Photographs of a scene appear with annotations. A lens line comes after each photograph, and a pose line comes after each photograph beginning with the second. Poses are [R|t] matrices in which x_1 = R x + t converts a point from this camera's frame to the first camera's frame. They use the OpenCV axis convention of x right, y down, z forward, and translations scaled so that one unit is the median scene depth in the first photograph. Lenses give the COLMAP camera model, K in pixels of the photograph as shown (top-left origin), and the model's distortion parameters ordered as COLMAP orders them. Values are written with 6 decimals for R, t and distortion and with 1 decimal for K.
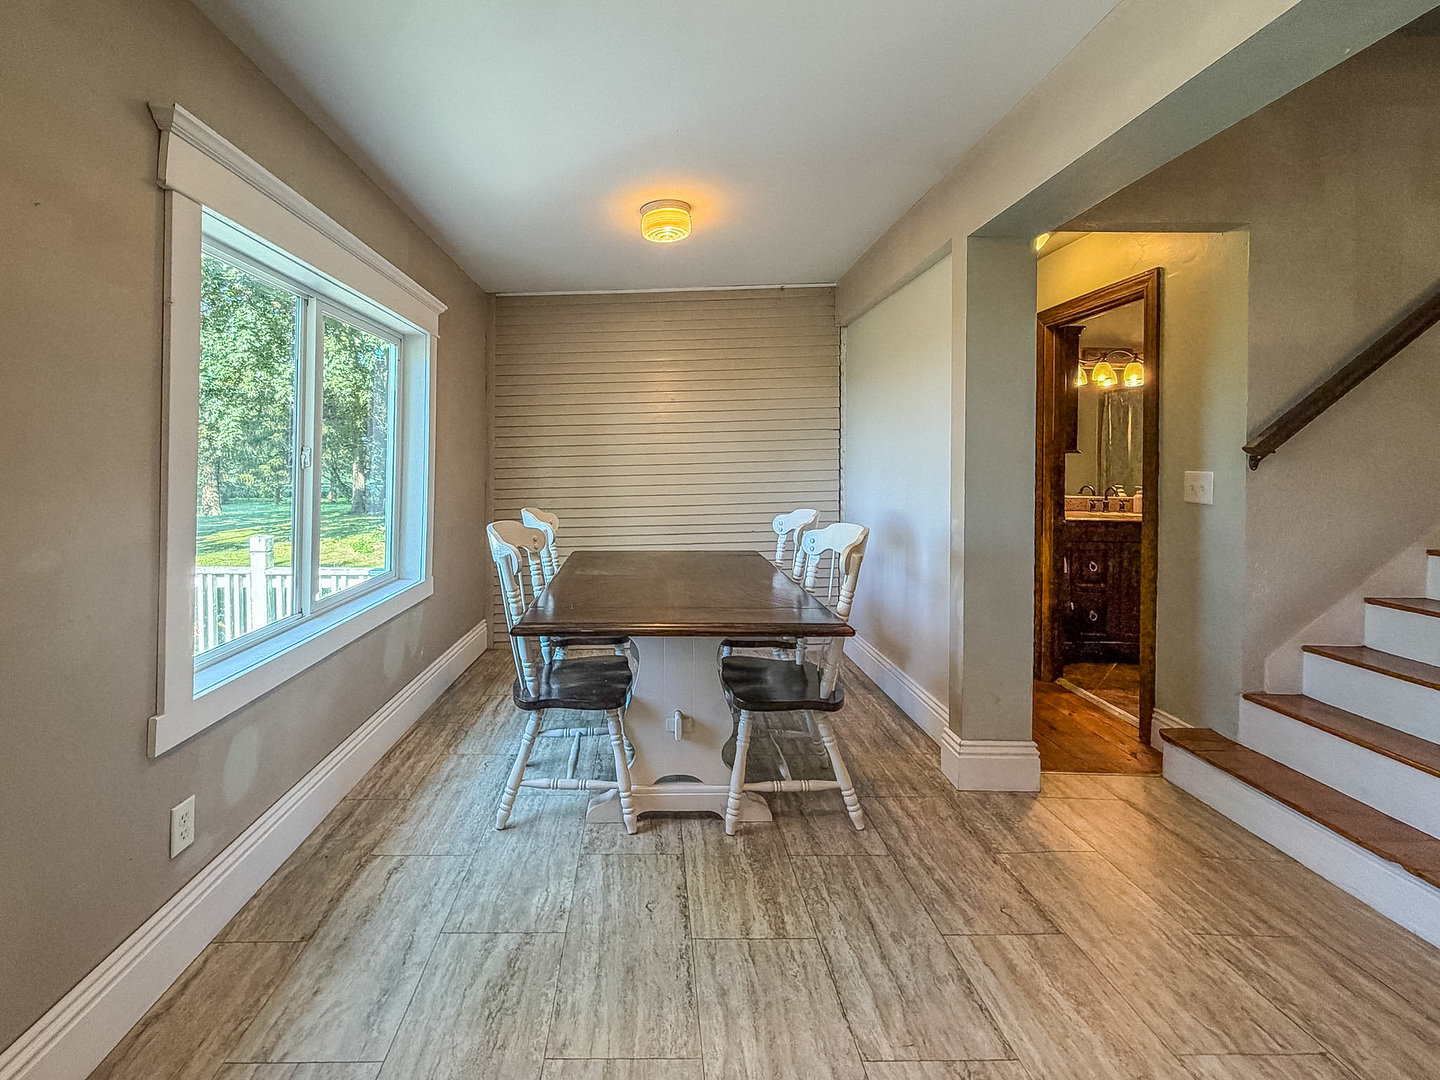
lens RADIAL K [[608.4, 0, 716.9], [0, 608.4, 466.0], [0, 0, 1]] dist [0.000013, -0.000259]
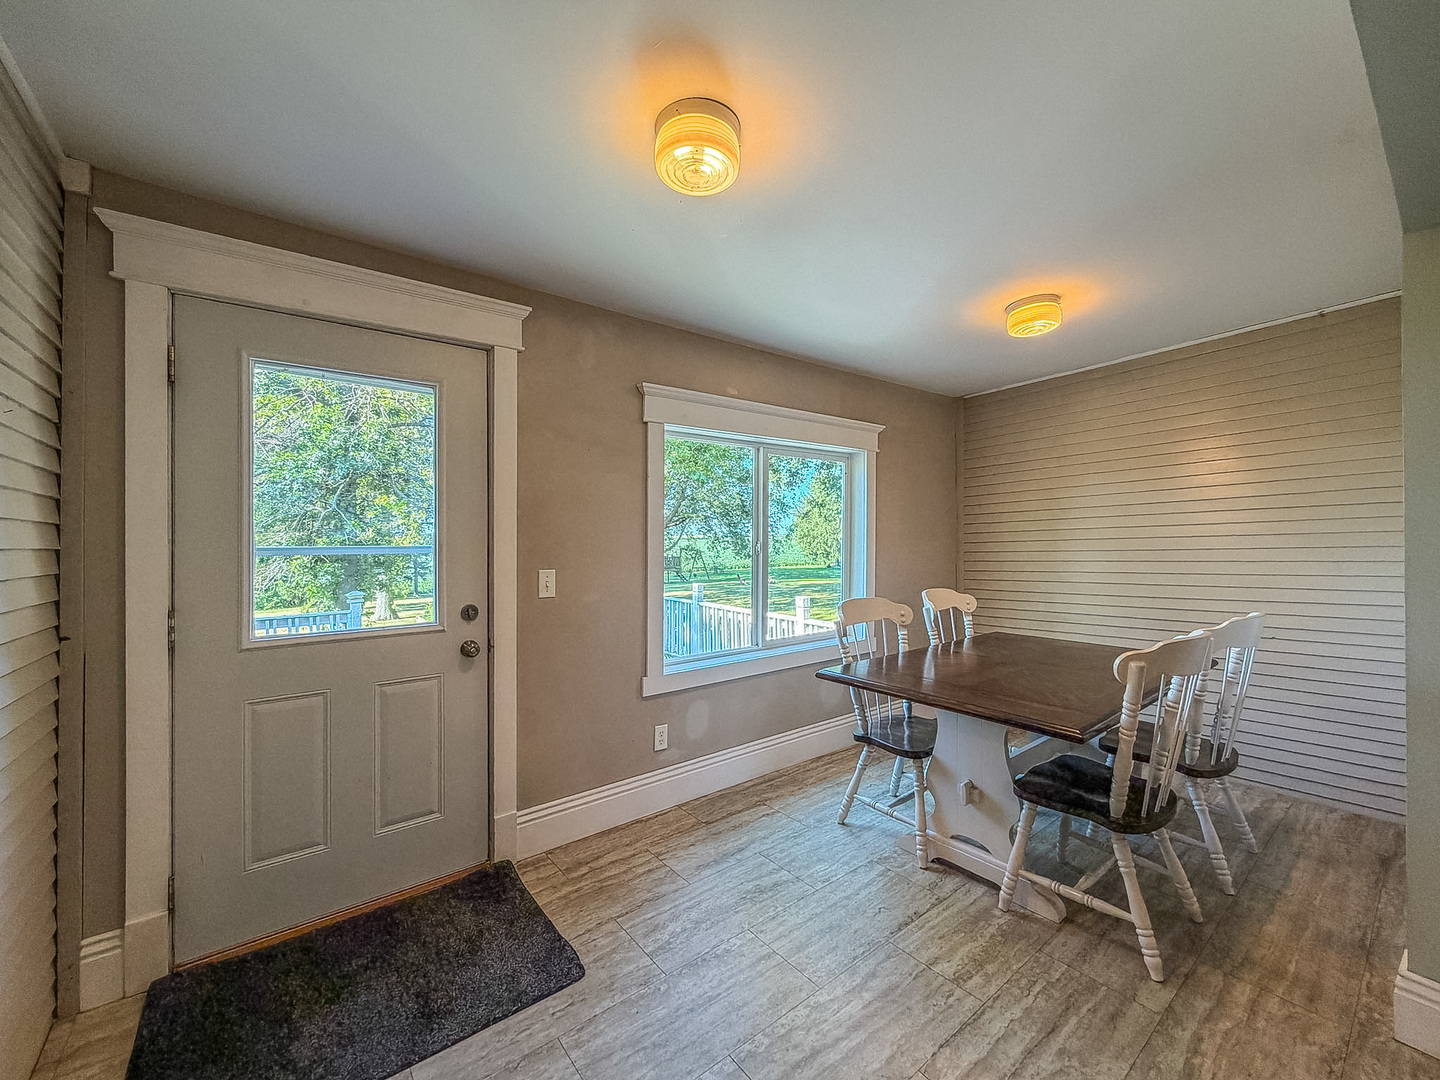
lens RADIAL K [[577.4, 0, 729.4], [0, 577.4, 543.9], [0, 0, 1]] dist [-0.003905, -0.000556]
pose [[0.619696, 0.003272, -0.784835, 0.583854], [-0.003584, 0.999993, 0.001339, -0.032222], [0.784834, 0.001983, 0.619703, 0.008950]]
